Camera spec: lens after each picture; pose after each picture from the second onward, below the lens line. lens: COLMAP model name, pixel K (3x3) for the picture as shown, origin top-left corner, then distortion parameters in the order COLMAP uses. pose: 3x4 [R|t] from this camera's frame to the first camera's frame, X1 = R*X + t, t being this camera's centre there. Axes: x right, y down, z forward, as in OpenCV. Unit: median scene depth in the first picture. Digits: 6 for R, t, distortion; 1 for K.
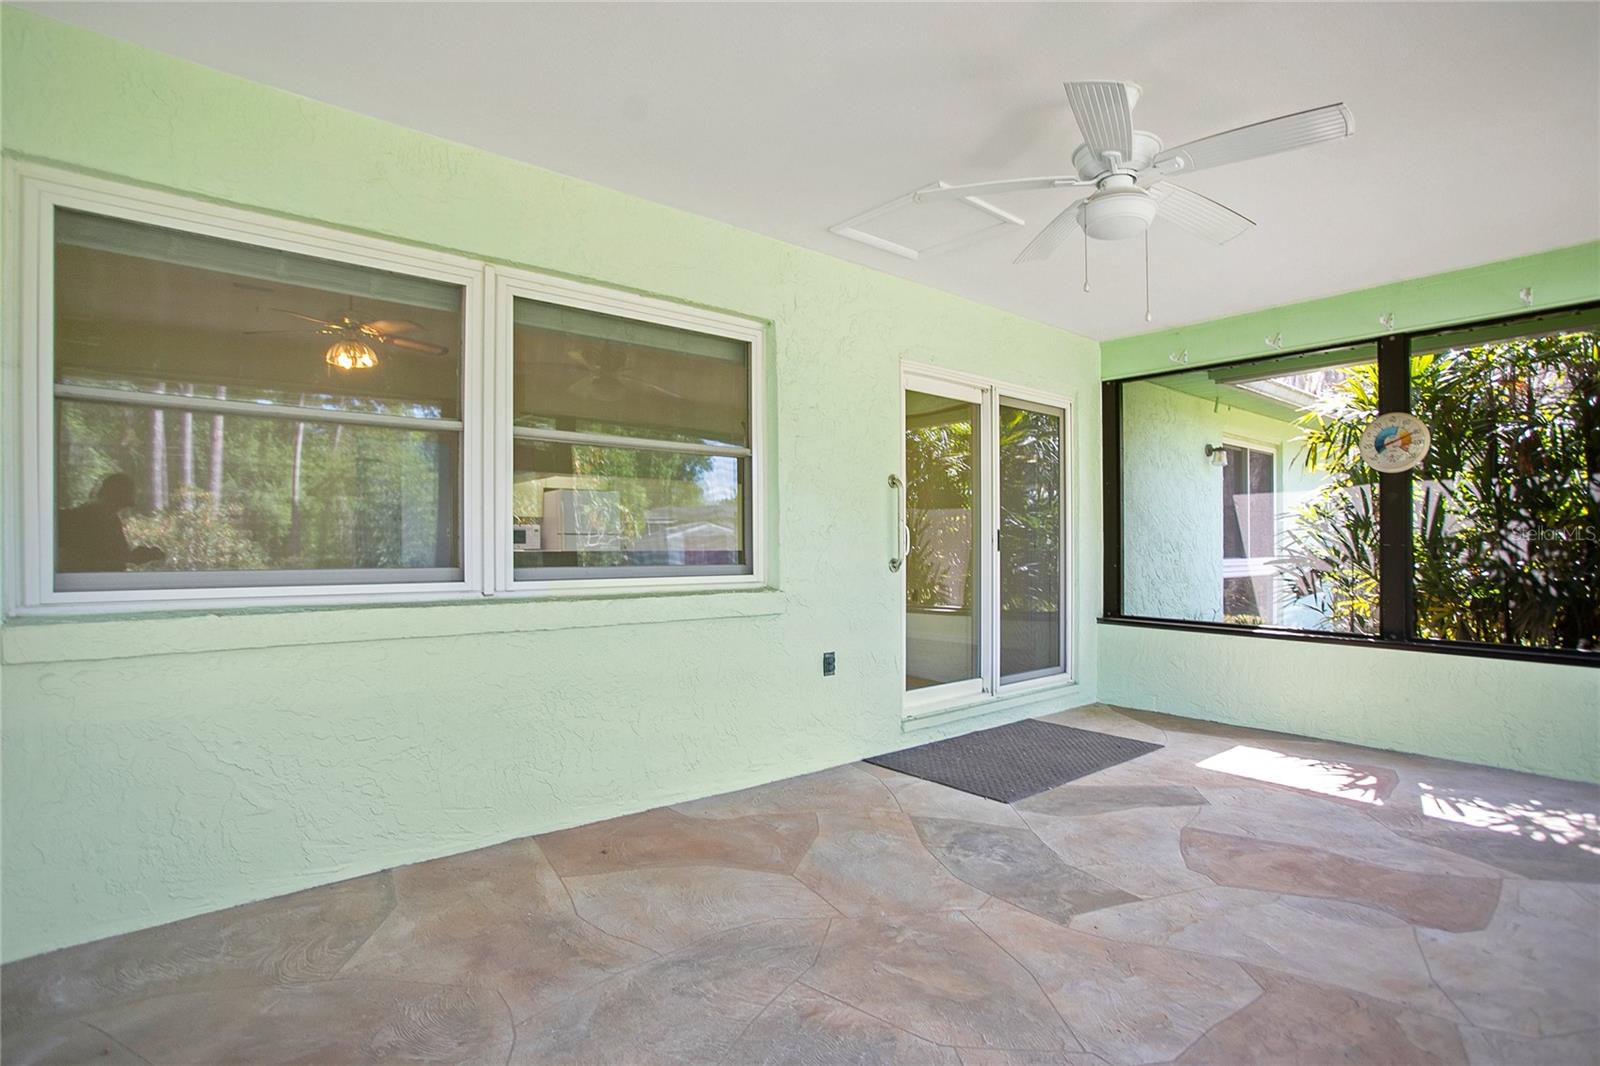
lens RADIAL K [[837.8, 0, 800.0], [0, 837.8, 533.0], [0, 0, 1]] dist [-0.064630, 0.027883]
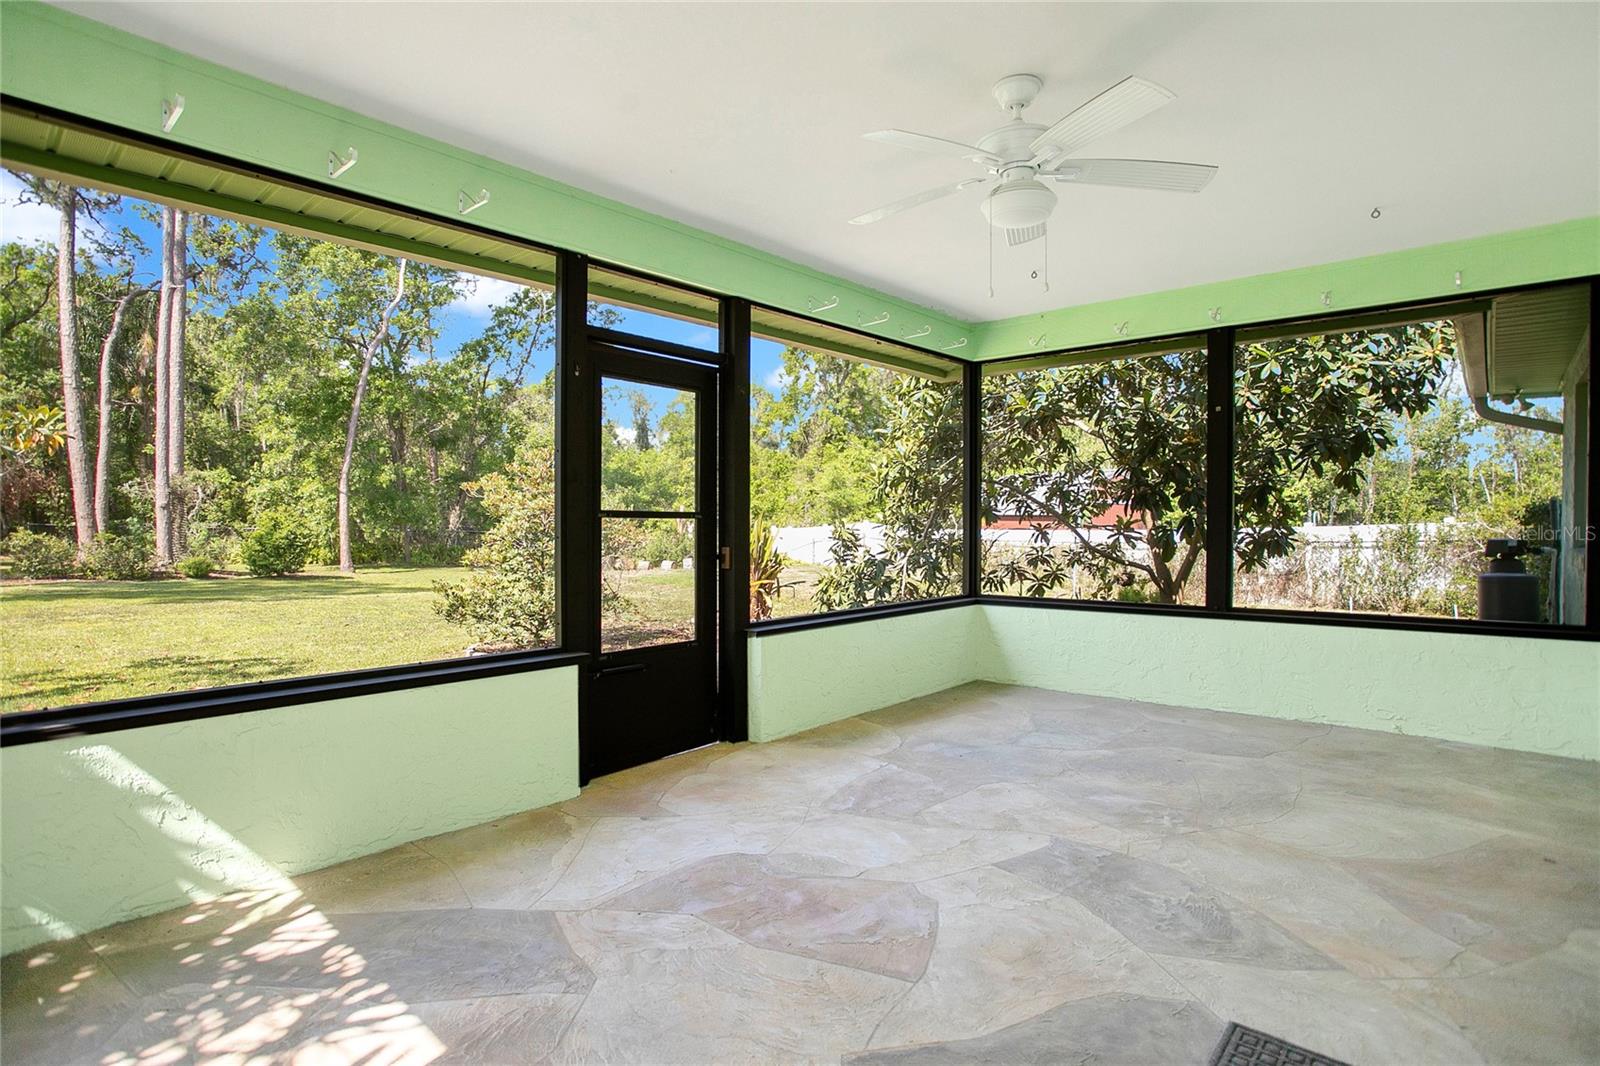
lens RADIAL K [[837.8, 0, 800.0], [0, 837.8, 533.0], [0, 0, 1]] dist [-0.064630, 0.027883]
pose [[-0.990636, 0.002857, -0.136498, 0.713595], [0.002907, 0.999996, -0.000161, 0.020189], [0.136496, -0.000557, -0.990640, 1.790009]]
